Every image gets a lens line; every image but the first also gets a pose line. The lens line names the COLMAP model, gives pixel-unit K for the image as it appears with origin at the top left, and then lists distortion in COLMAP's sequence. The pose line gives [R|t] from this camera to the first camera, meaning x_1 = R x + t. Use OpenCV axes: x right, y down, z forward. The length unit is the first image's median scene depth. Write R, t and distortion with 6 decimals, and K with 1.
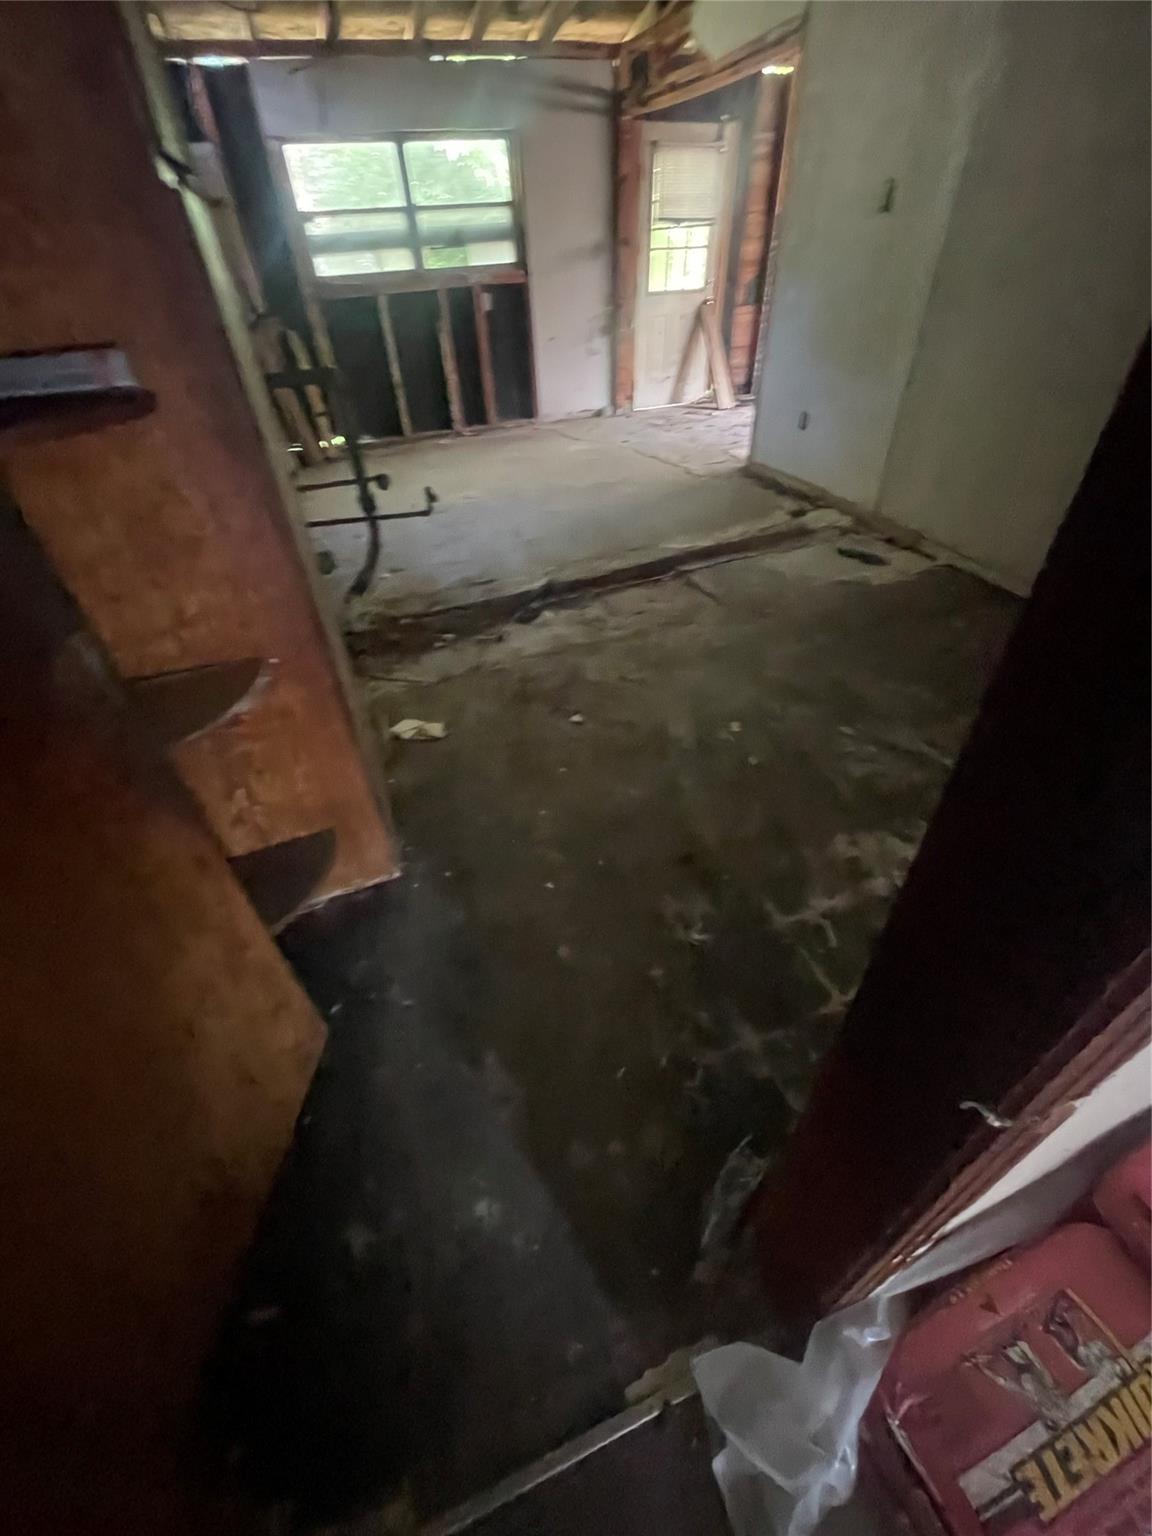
lens RADIAL K [[638.9, 0, 576.0], [0, 638.9, 768.0], [0, 0, 1]] dist [0.000563, 0.000158]
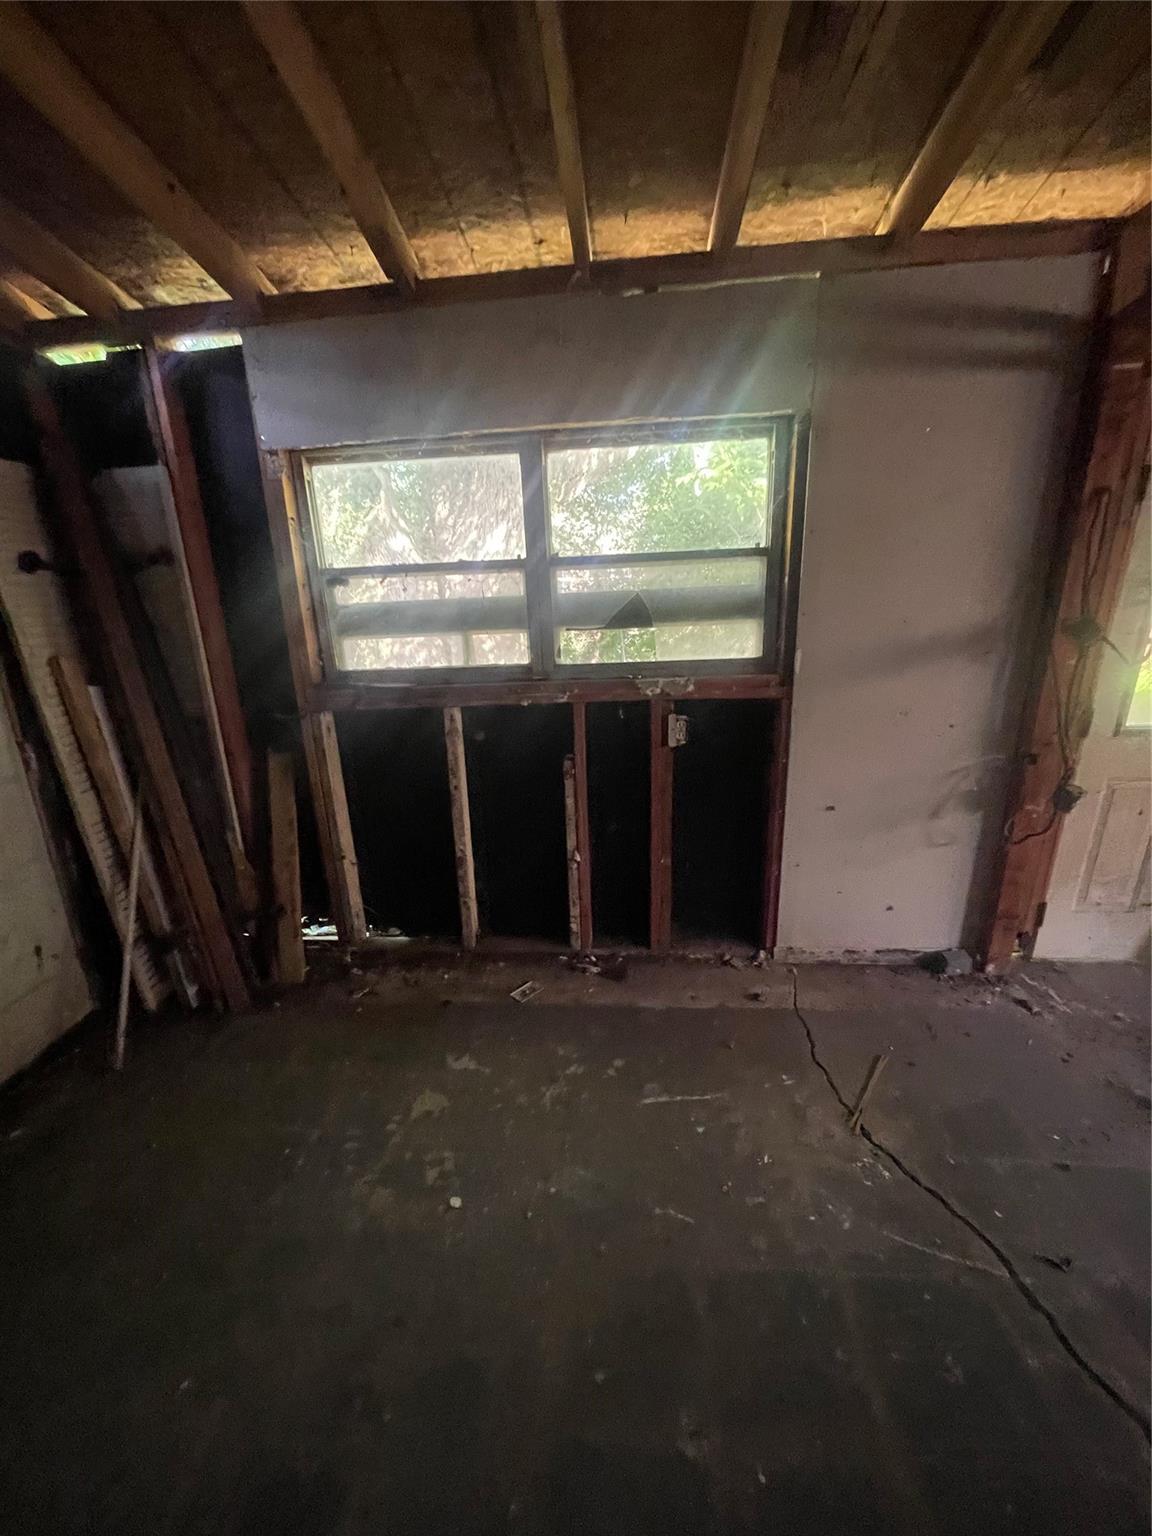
lens RADIAL K [[616.4, 0, 582.8], [0, 616.4, 766.7], [0, 0, 1]] dist [-0.006821, 0.000064]
pose [[0.891629, 0.136807, -0.431604, -0.012429], [-0.292327, 0.901889, -0.318028, -0.577183], [0.345750, 0.409733, 0.844142, 0.658797]]
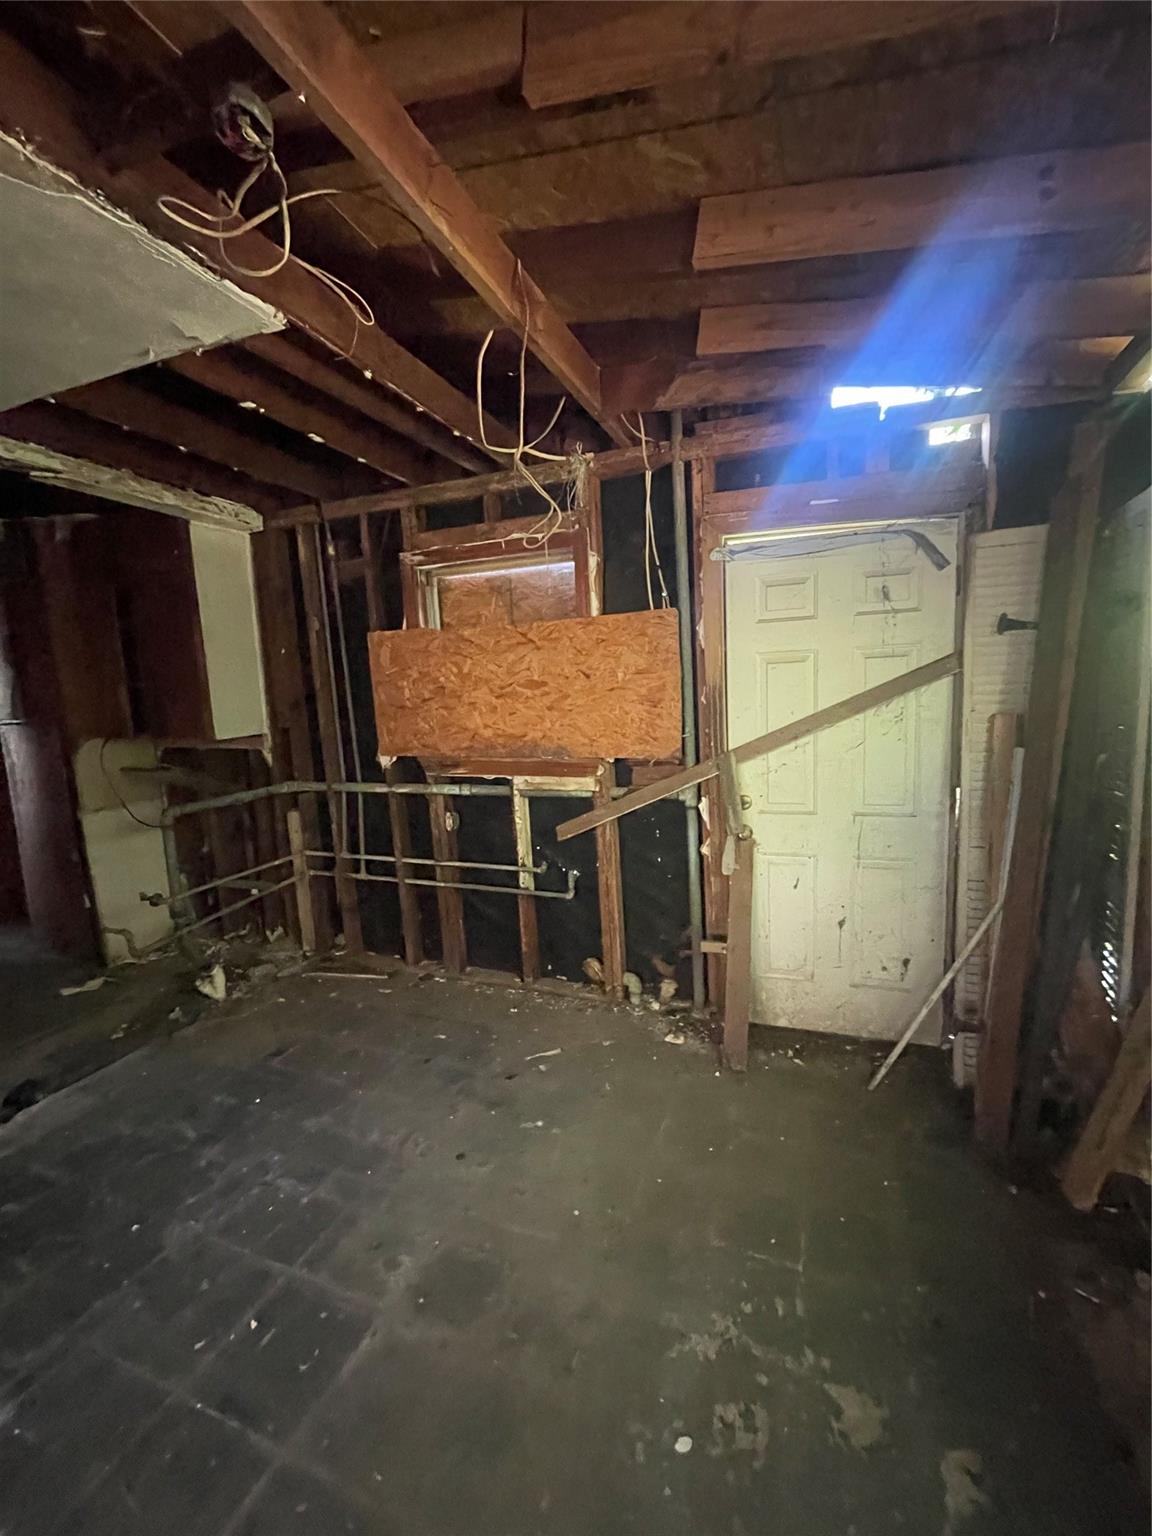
lens RADIAL K [[616.4, 0, 582.8], [0, 616.4, 766.7], [0, 0, 1]] dist [-0.006821, 0.000064]
pose [[-0.684577, 0.166163, -0.709749, -0.020132], [-0.409724, 0.717593, 0.563192, -0.762948], [0.602893, 0.676350, -0.423167, 0.880654]]
